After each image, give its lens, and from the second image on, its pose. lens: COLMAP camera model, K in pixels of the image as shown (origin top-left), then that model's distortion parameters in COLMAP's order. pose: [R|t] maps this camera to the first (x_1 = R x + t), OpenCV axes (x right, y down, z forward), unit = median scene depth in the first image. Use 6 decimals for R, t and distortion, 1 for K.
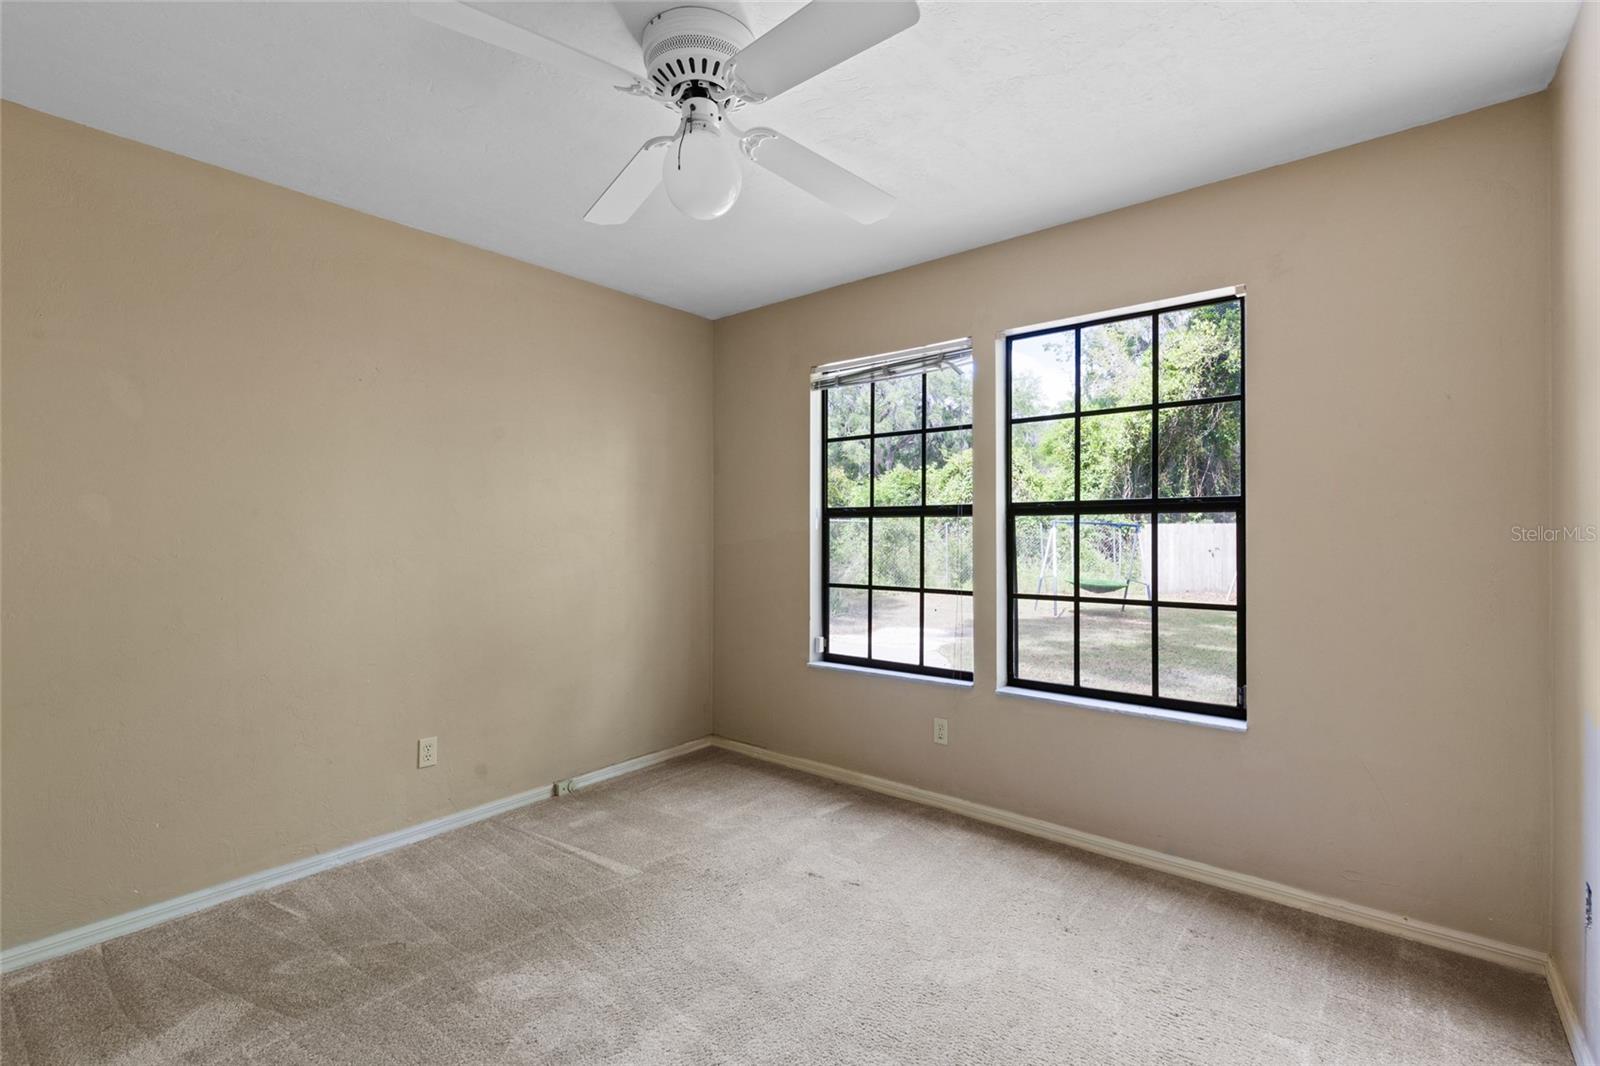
lens RADIAL K [[736.4, 0, 789.1], [0, 736.4, 533.3], [0, 0, 1]] dist [0.004327, 0.000251]
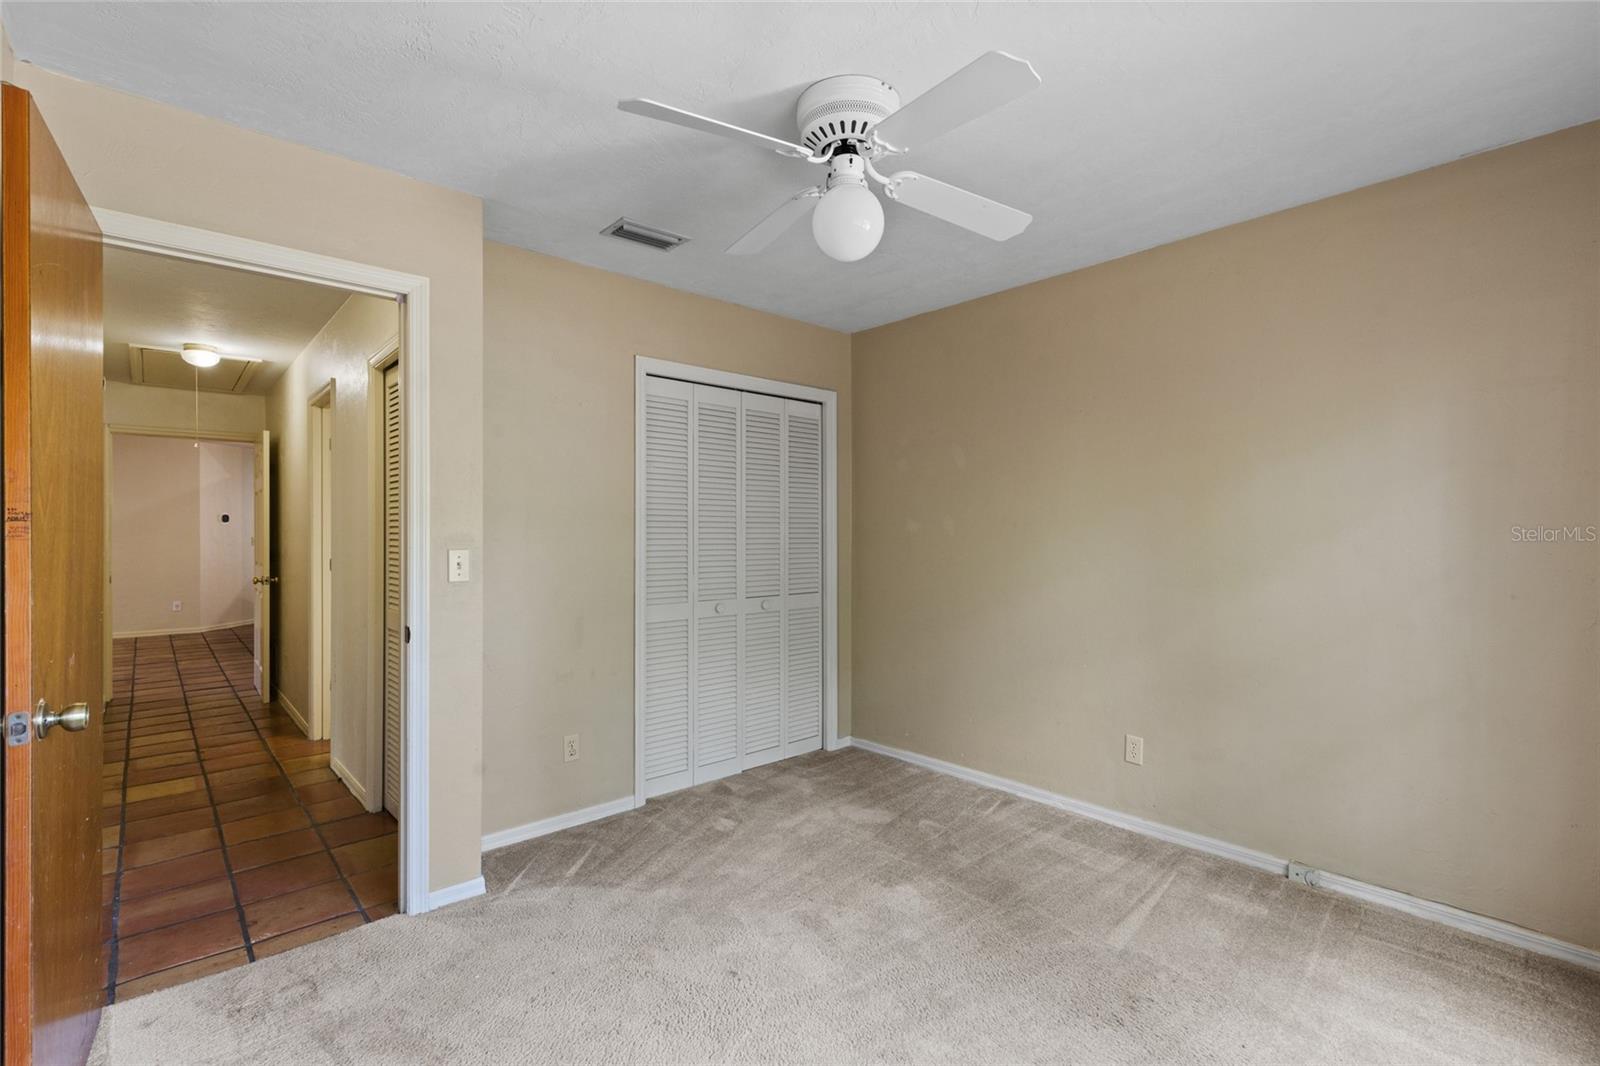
lens RADIAL K [[736.4, 0, 807.5], [0, 736.4, 528.8], [0, 0, 1]] dist [0.004327, 0.000251]
pose [[-0.147035, 0.000176, -0.989131, 0.643094], [-0.005413, 0.999985, 0.000982, -0.015872], [0.989116, 0.005499, -0.147032, 0.727302]]
